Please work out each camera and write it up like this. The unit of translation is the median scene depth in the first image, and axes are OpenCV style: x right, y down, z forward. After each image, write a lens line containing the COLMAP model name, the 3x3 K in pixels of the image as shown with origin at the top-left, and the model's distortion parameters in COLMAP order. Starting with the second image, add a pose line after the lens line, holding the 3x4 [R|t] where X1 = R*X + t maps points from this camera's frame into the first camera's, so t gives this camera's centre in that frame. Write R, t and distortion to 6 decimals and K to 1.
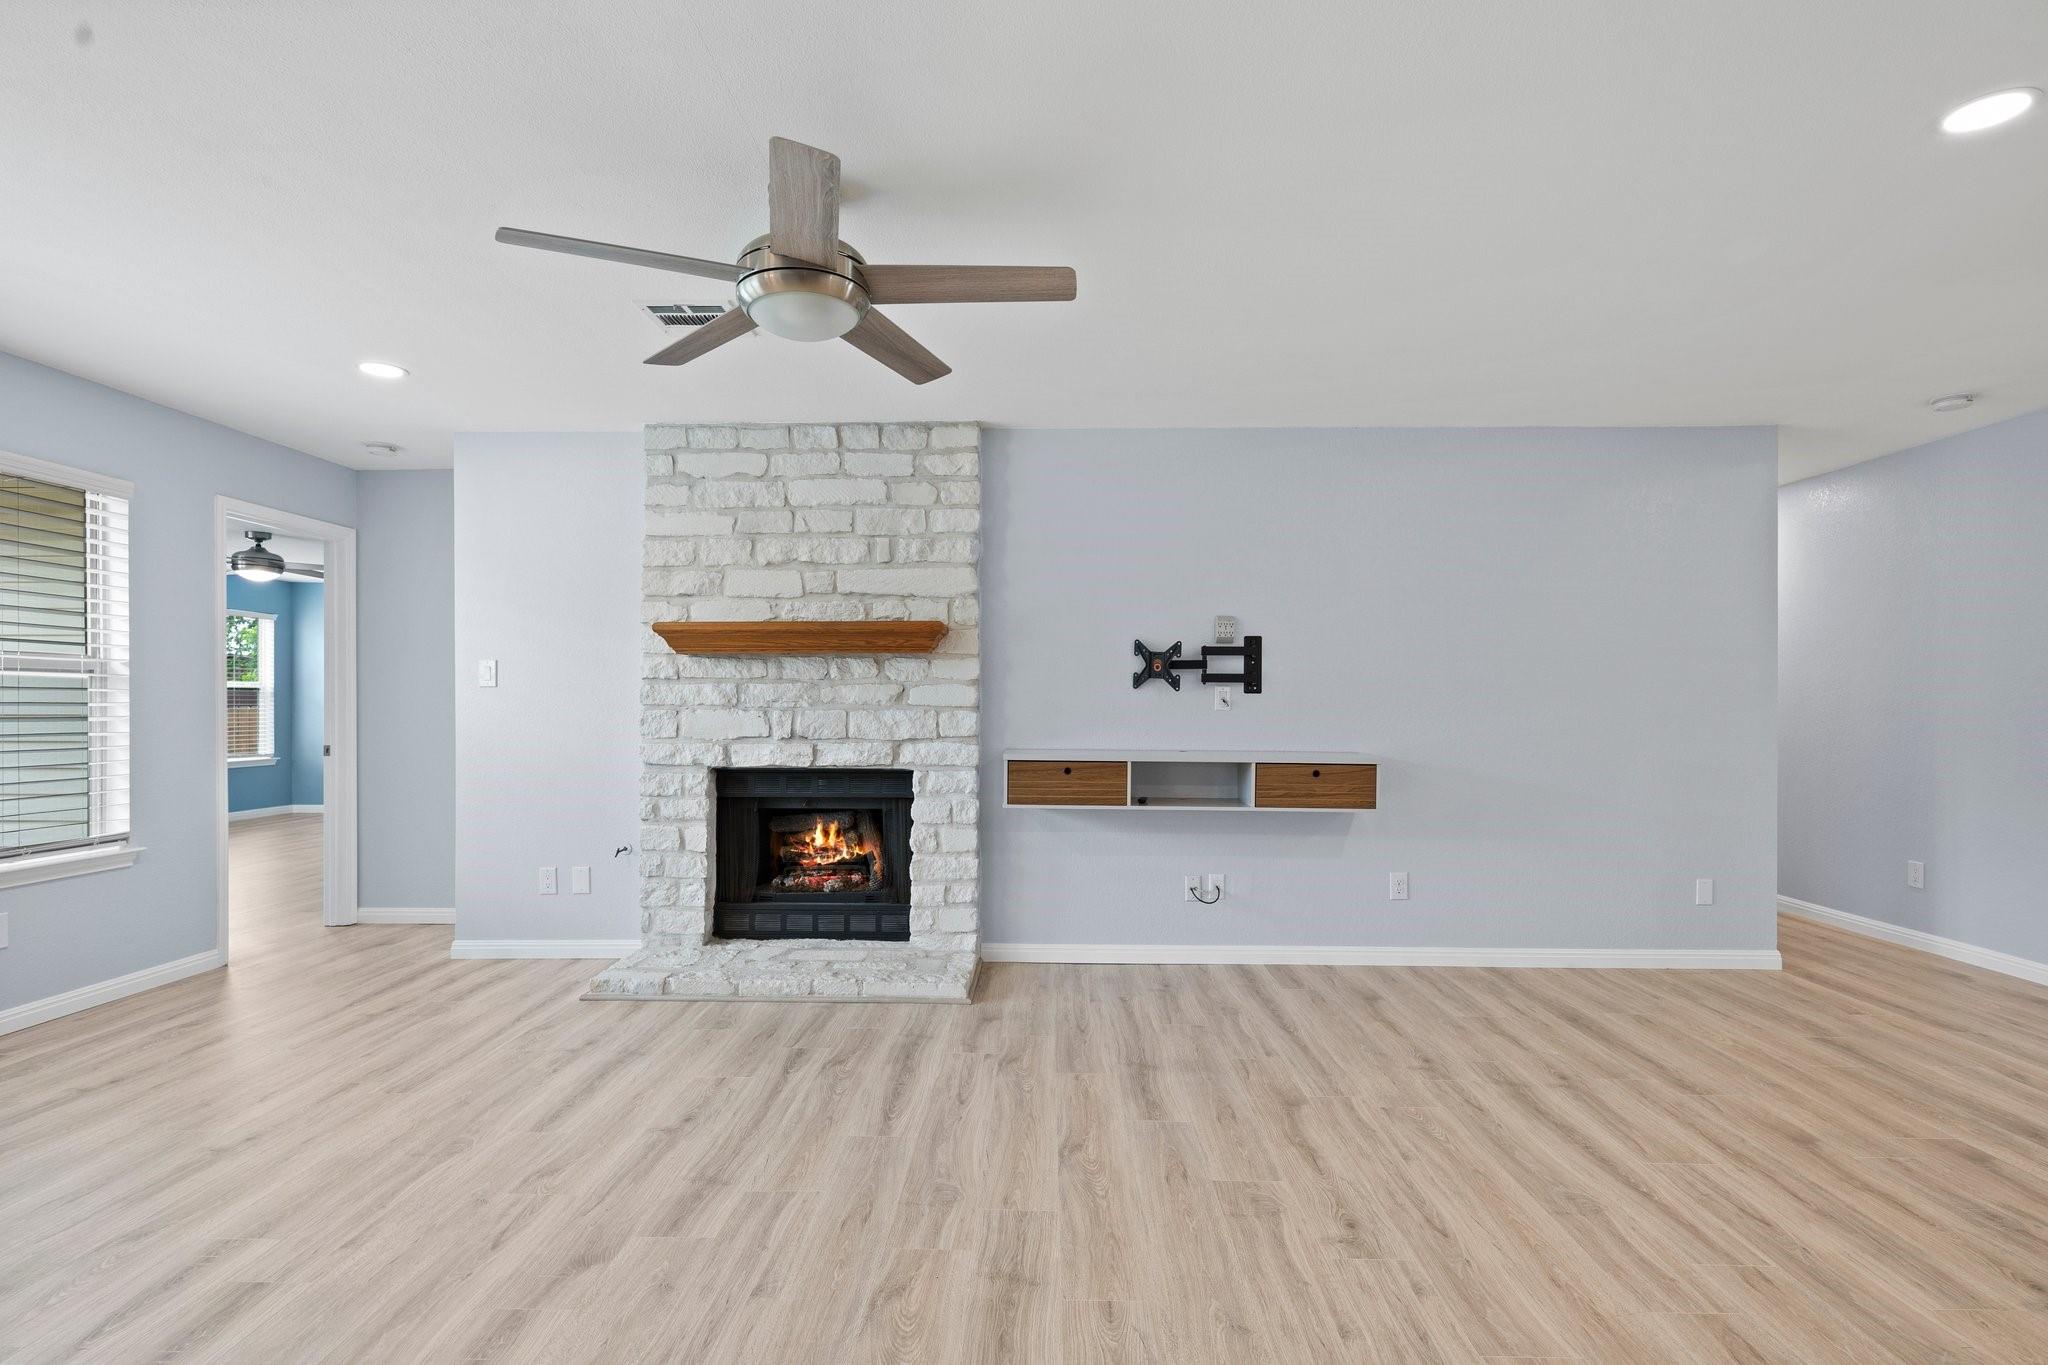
lens RADIAL K [[996.7, 0, 1023.2], [0, 996.7, 707.4], [0, 0, 1]] dist [0.000897, -0.000945]
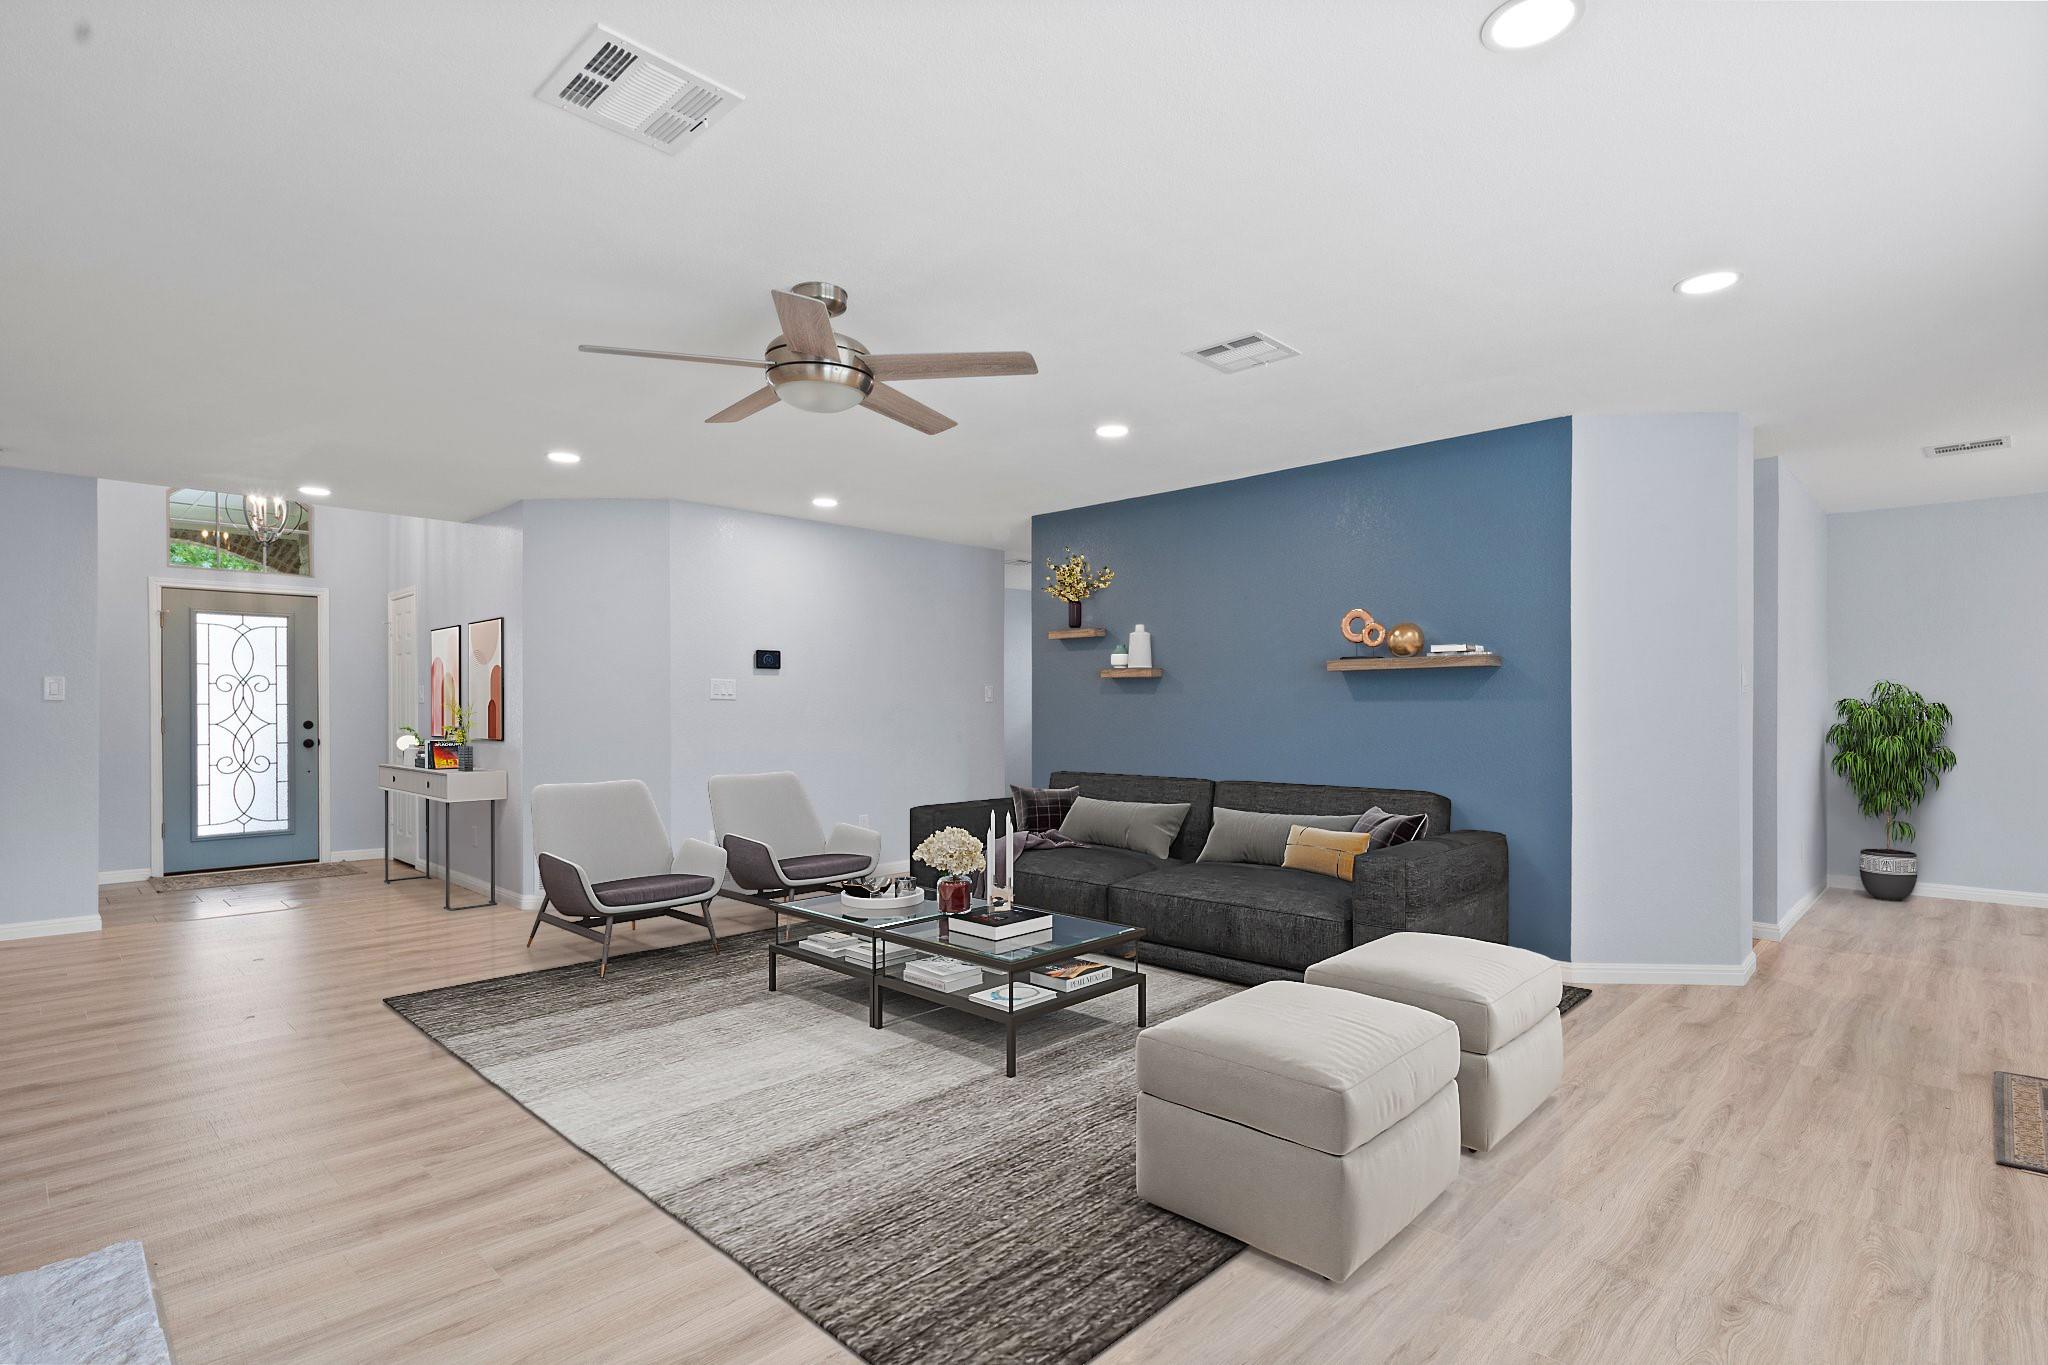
lens RADIAL K [[996.7, 0, 1023.2], [0, 996.7, 707.4], [0, 0, 1]] dist [0.000897, -0.000945]
pose [[-0.734791, 0.000446, 0.678294, -0.673616], [0.005083, 0.999975, 0.004848, -0.004268], [-0.678275, 0.007011, -0.734775, 0.943532]]
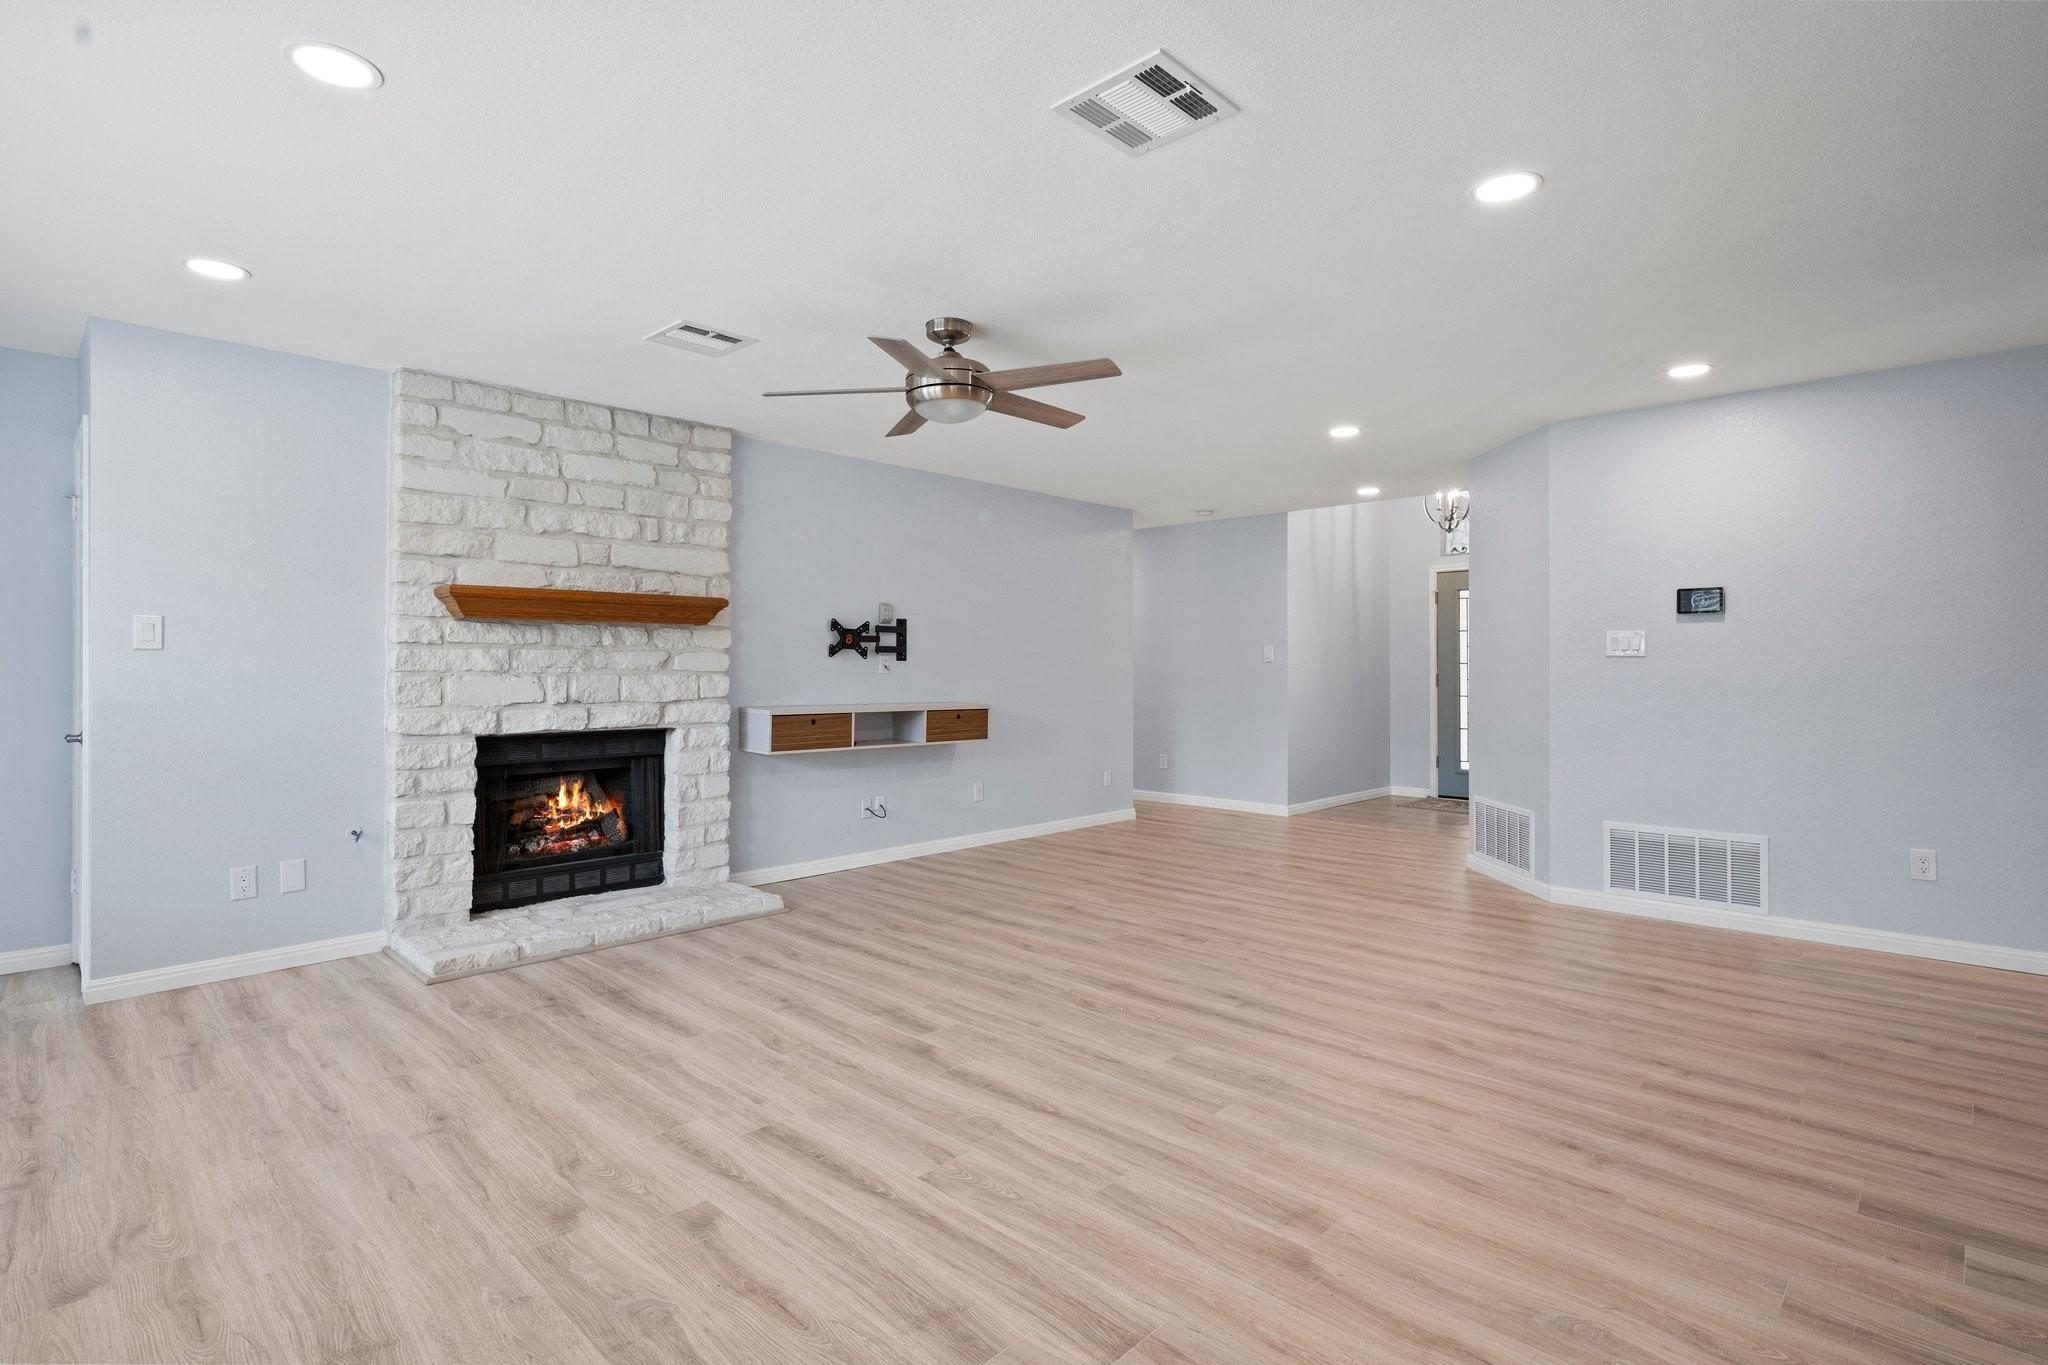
lens RADIAL K [[998.7, 0, 1024.6], [0, 998.7, 666.0], [0, 0, 1]] dist [0.002843, -0.000372]
pose [[0.675606, -0.000647, 0.737262, -0.675416], [0.005960, 0.999972, -0.004584, 0.000318], [-0.737238, 0.007491, 0.675591, -0.048259]]
